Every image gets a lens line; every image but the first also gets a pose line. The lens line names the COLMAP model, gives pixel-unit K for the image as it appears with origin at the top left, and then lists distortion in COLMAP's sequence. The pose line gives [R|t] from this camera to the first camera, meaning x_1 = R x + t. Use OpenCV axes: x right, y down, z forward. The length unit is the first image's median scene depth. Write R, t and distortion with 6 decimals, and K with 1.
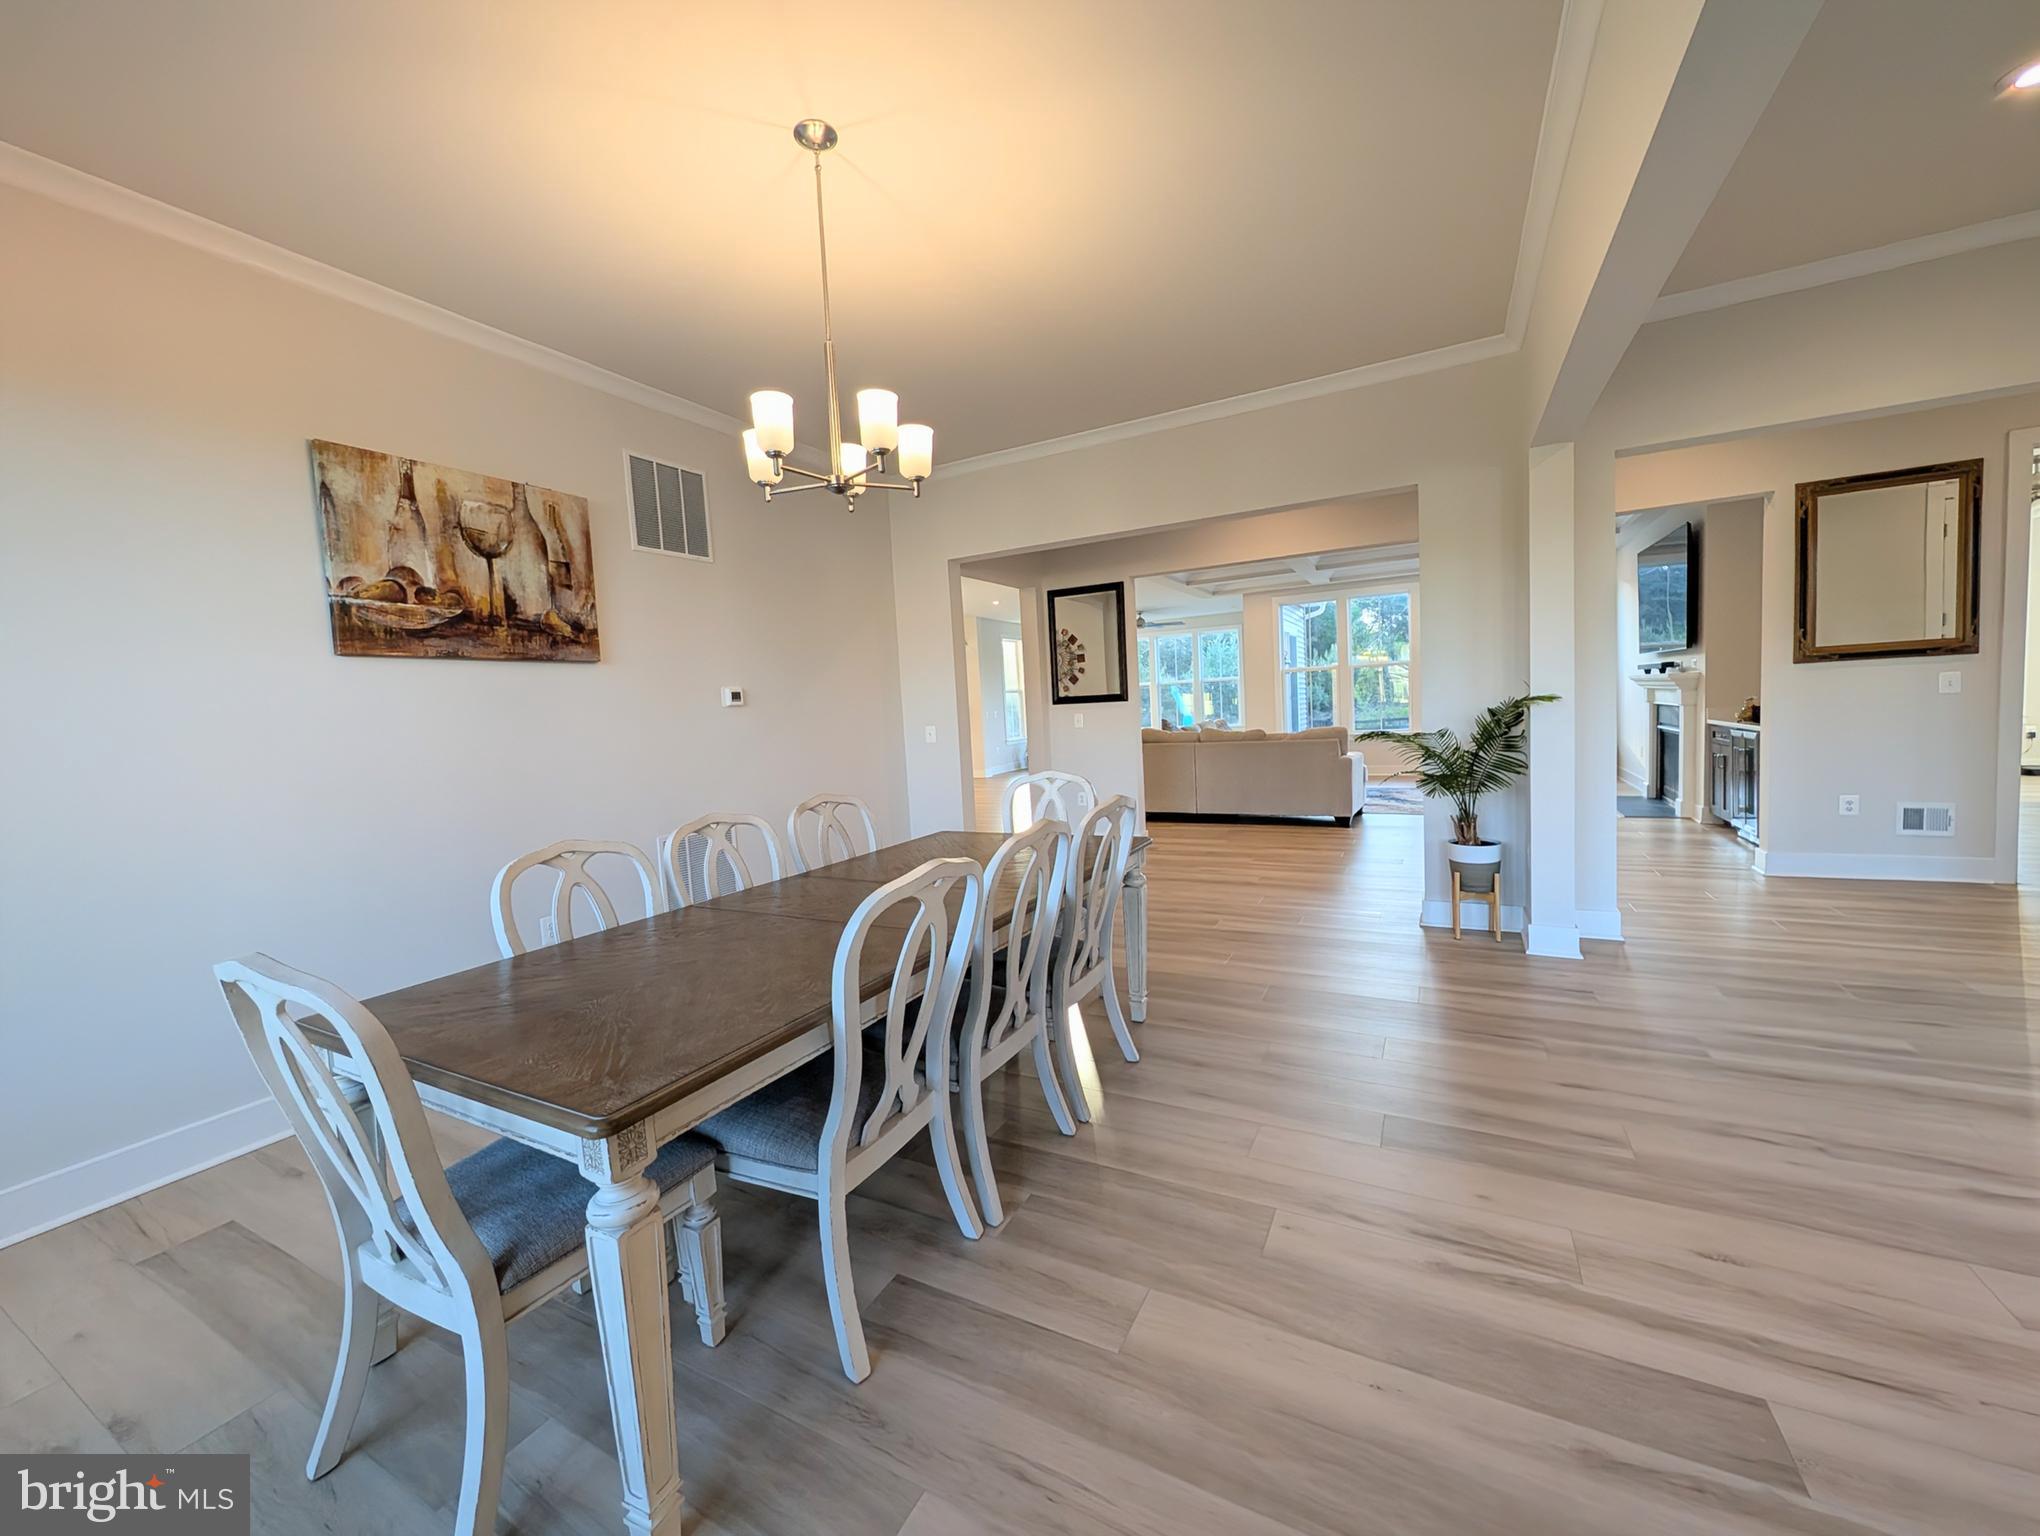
lens RADIAL K [[766.7, 0, 1028.3], [0, 766.7, 764.5], [0, 0, 1]] dist [0.009401, -0.000089]
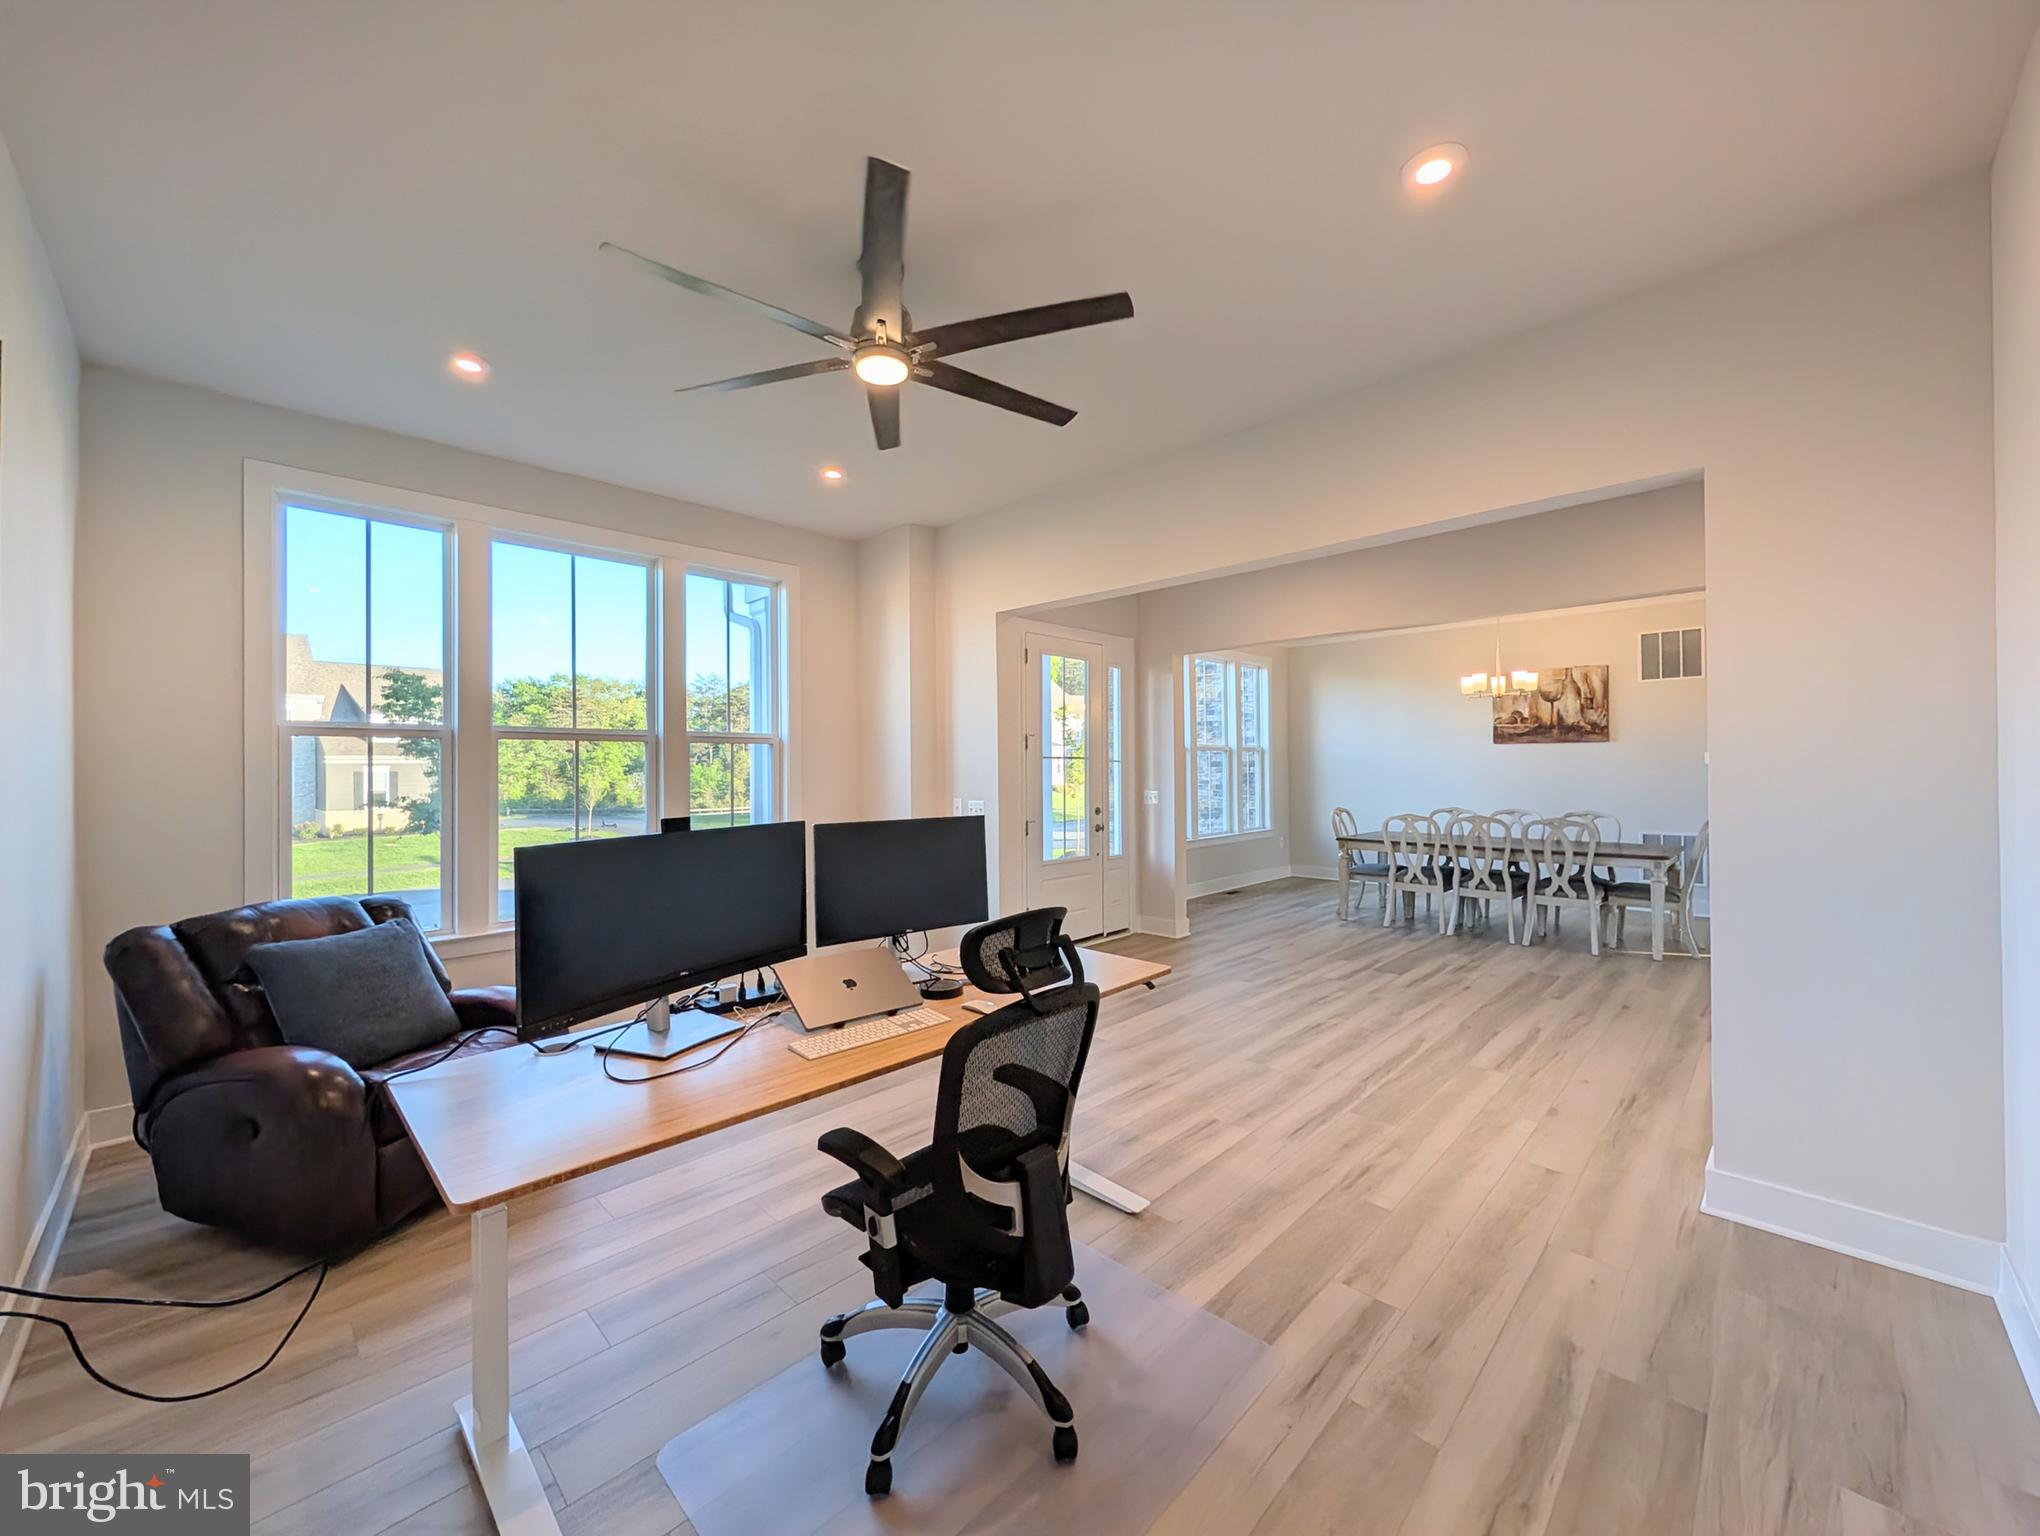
lens RADIAL K [[766.7, 0, 1027.4], [0, 766.7, 762.3], [0, 0, 1]] dist [0.009401, -0.000089]
pose [[-0.287345, 0.056076, -0.956184, 1.813717], [-0.051772, 0.995916, 0.073965, -0.144006], [0.956427, 0.070757, -0.283269, 0.088435]]
